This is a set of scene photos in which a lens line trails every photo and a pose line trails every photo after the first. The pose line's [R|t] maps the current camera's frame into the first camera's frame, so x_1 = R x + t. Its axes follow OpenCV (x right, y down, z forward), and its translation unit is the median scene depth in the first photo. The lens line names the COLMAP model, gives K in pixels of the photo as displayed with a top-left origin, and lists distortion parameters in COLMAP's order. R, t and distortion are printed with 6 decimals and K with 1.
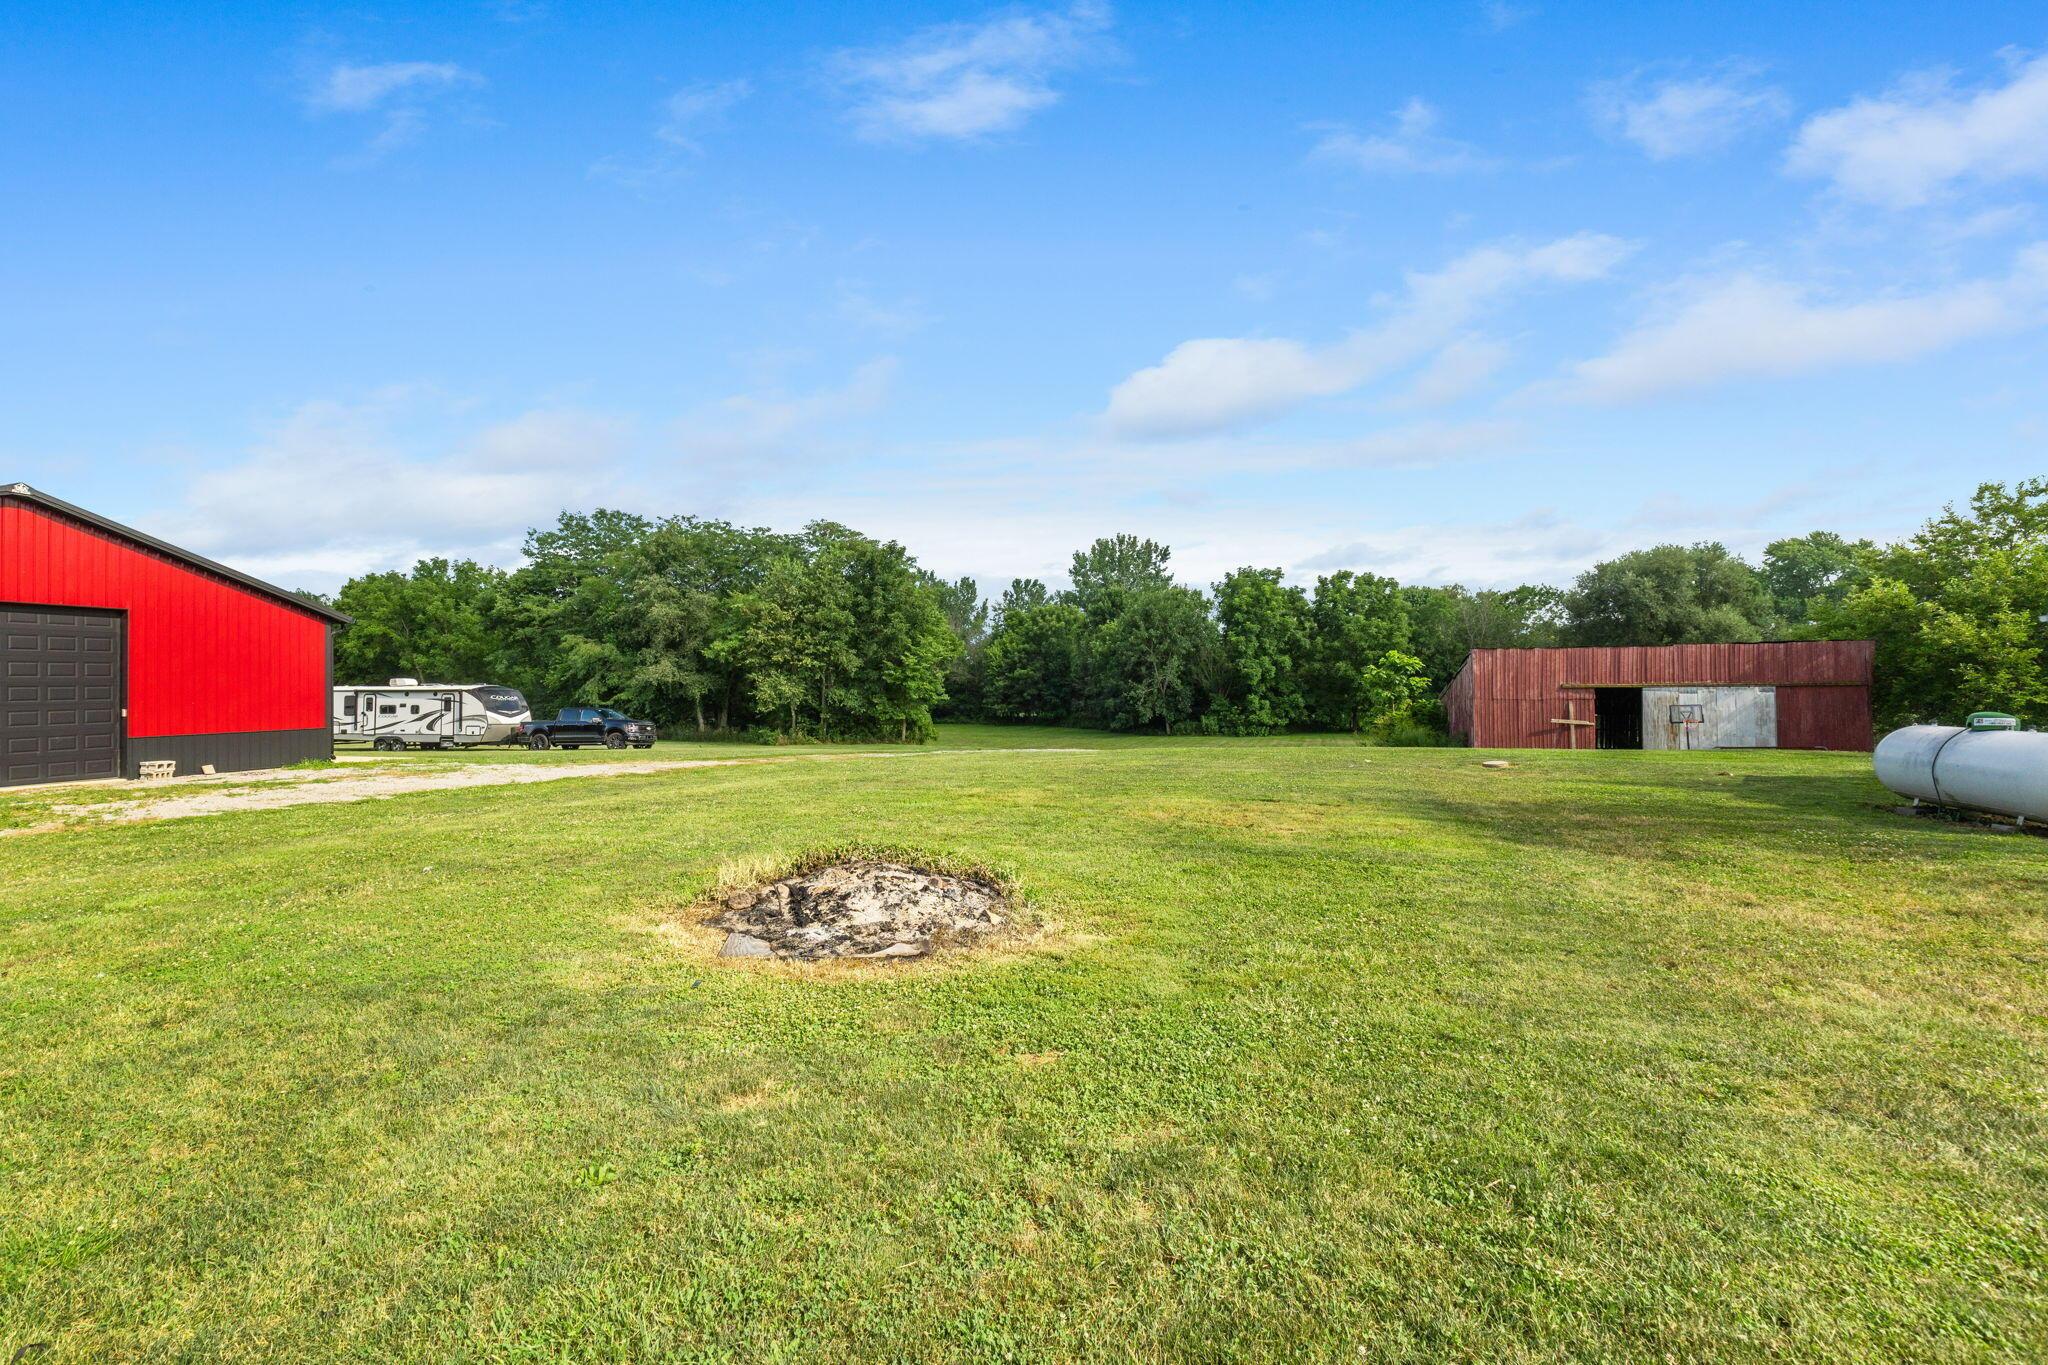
lens RADIAL K [[883.3, 0, 1021.8], [0, 883.3, 671.5], [0, 0, 1]] dist [-0.007186, -0.000132]
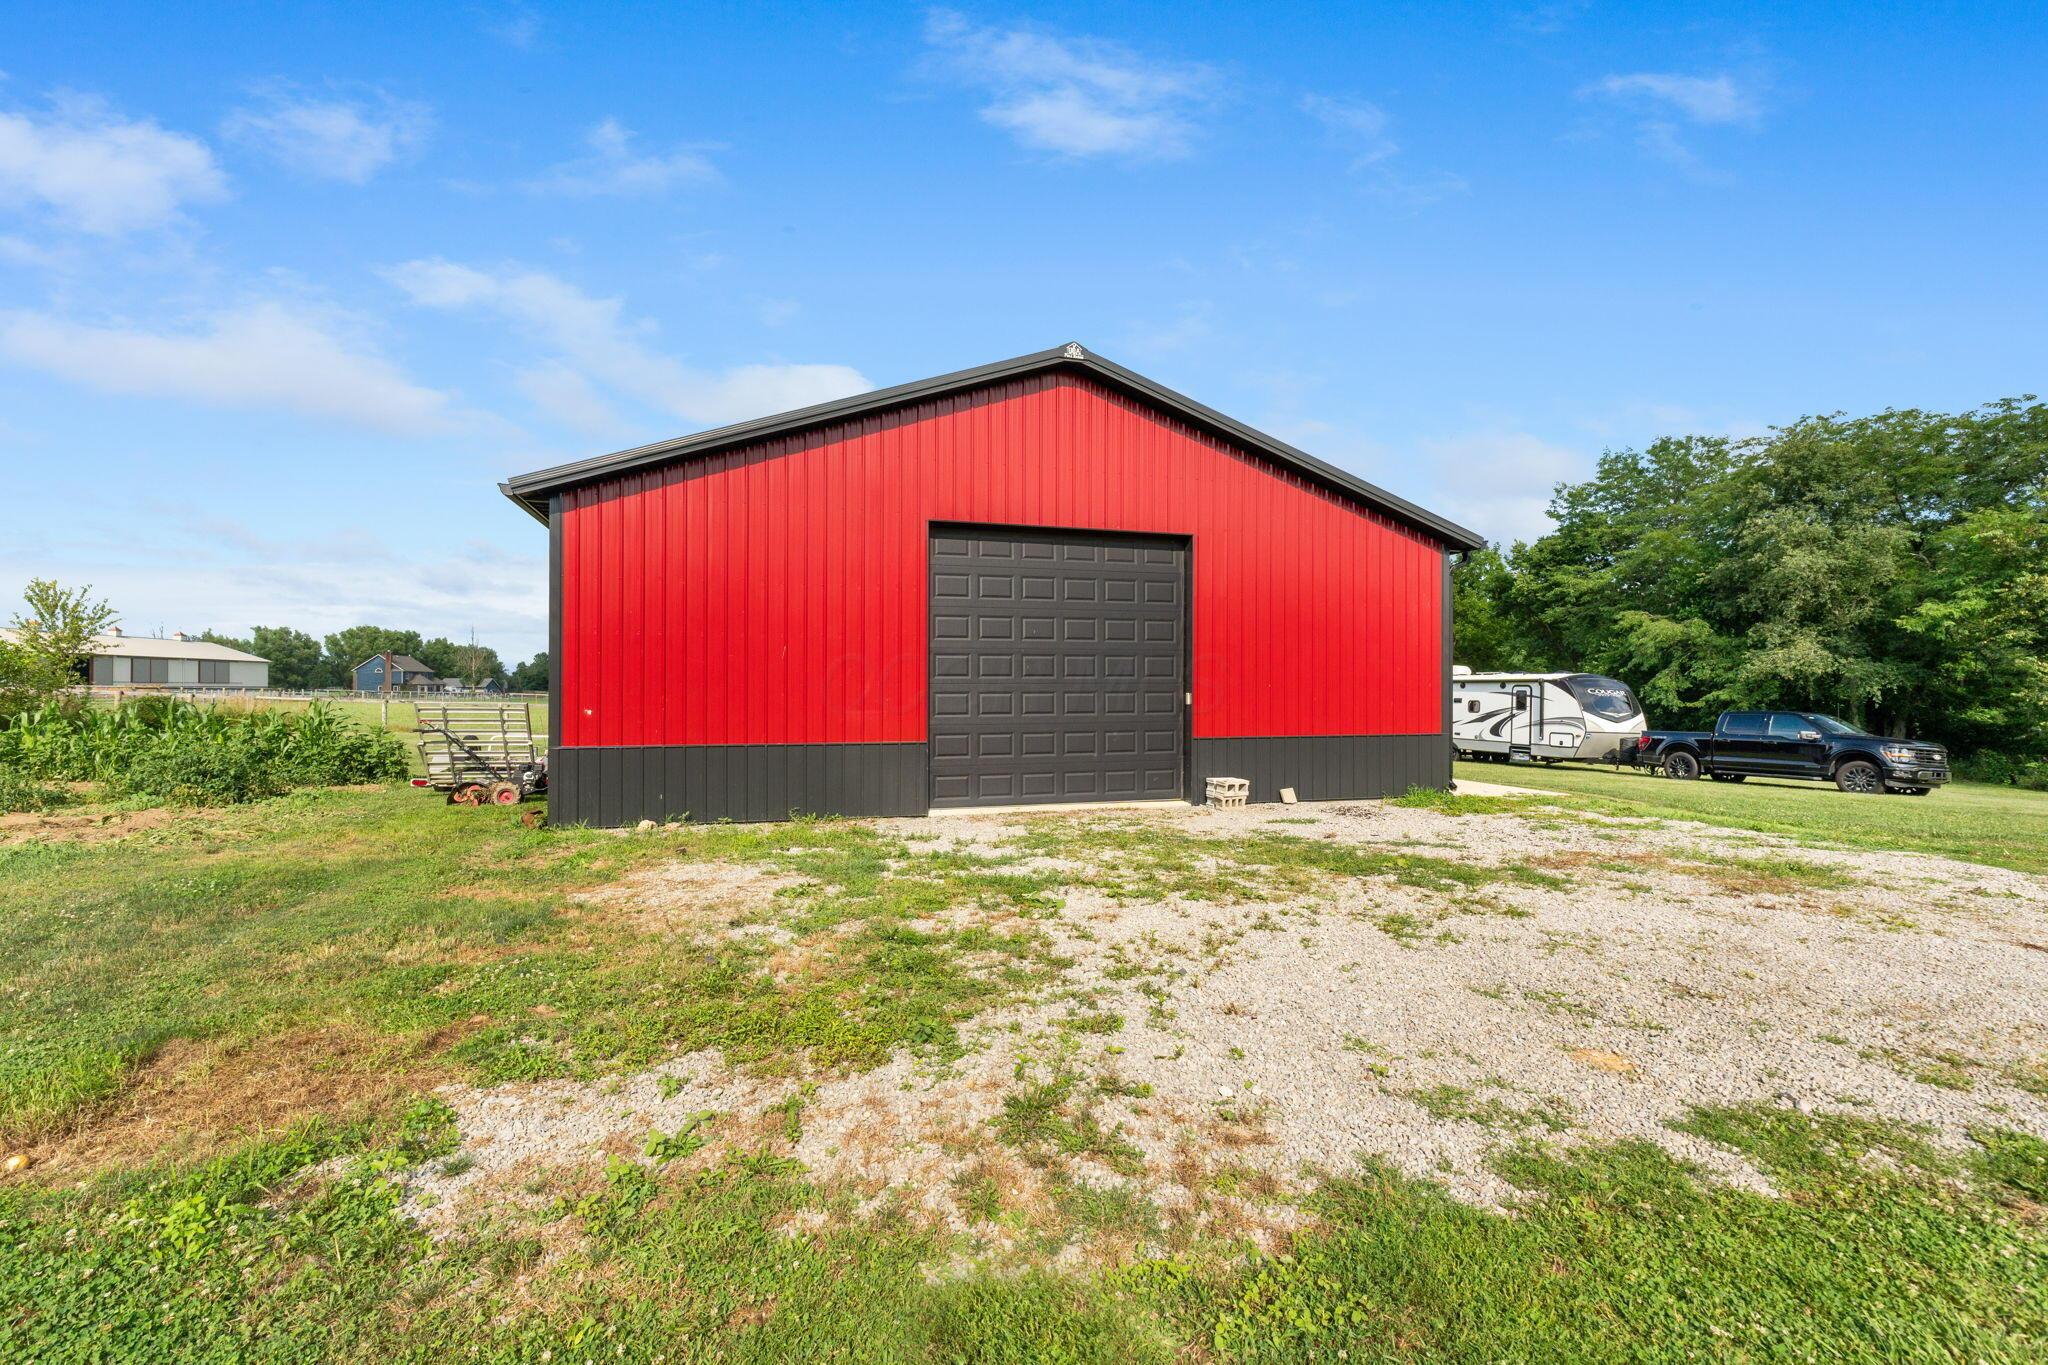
lens RADIAL K [[883.3, 0, 1028.1], [0, 883.3, 698.1], [0, 0, 1]] dist [-0.007186, -0.000132]
pose [[0.554920, 0.020711, -0.831646, -0.262749], [0.003695, 0.999619, 0.027360, 0.013551], [0.831895, -0.018255, 0.554632, 0.259031]]
